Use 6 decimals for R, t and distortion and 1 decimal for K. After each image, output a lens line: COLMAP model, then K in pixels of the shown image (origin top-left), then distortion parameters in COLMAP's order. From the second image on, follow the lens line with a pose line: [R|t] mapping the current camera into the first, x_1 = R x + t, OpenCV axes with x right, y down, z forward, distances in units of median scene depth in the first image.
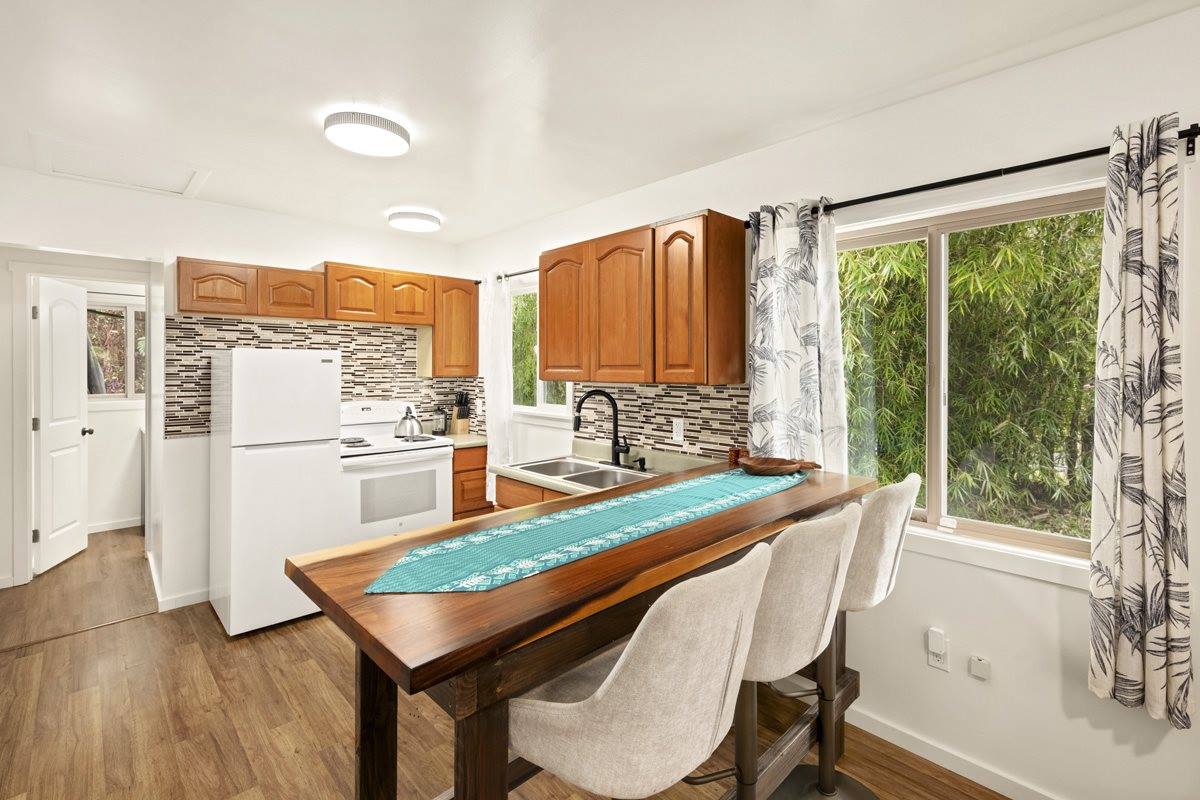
lens RADIAL K [[548.8, 0, 583.7], [0, 548.8, 365.7], [0, 0, 1]] dist [0.014437, 0.000145]
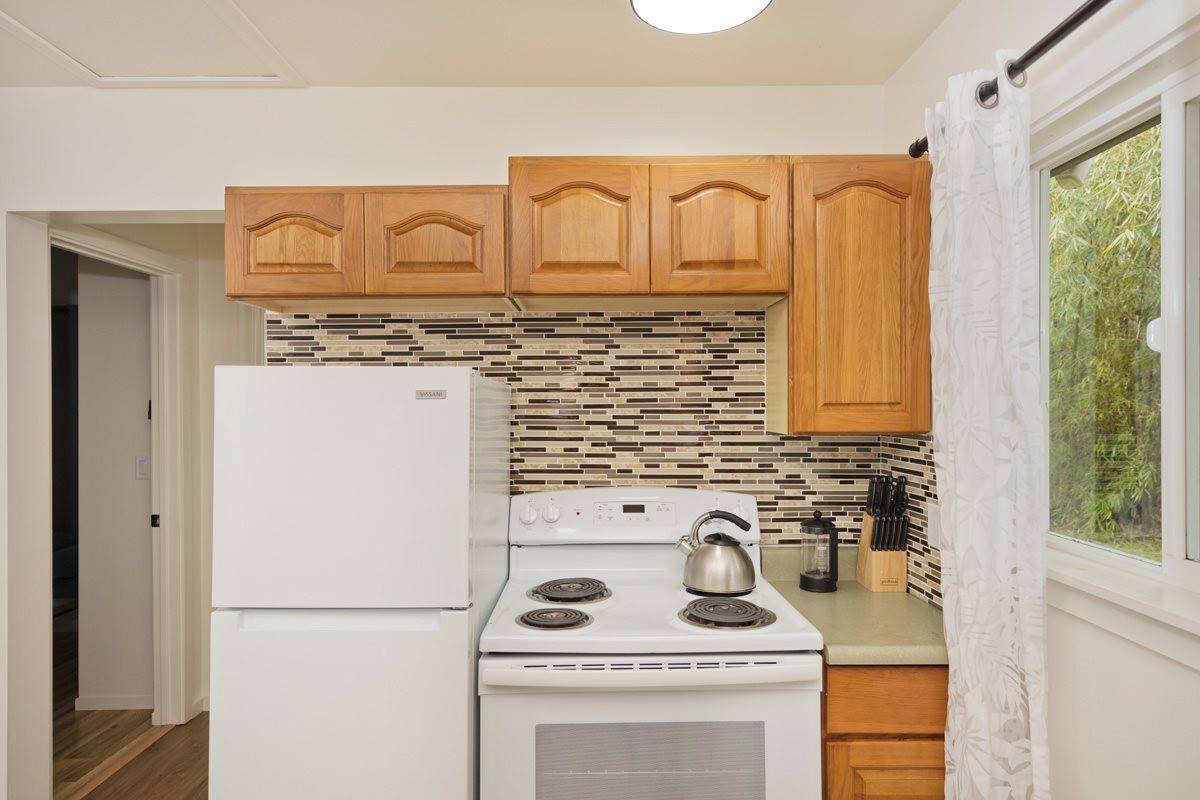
lens RADIAL K [[669.5, 0, 597.6], [0, 669.5, 409.6], [0, 0, 1]] dist [0.002233, 0.000164]
pose [[0.734830, -0.002887, -0.678245, -0.066687], [0.009056, 0.999944, 0.005555, -0.000017], [0.678191, -0.010224, 0.734815, 0.600034]]
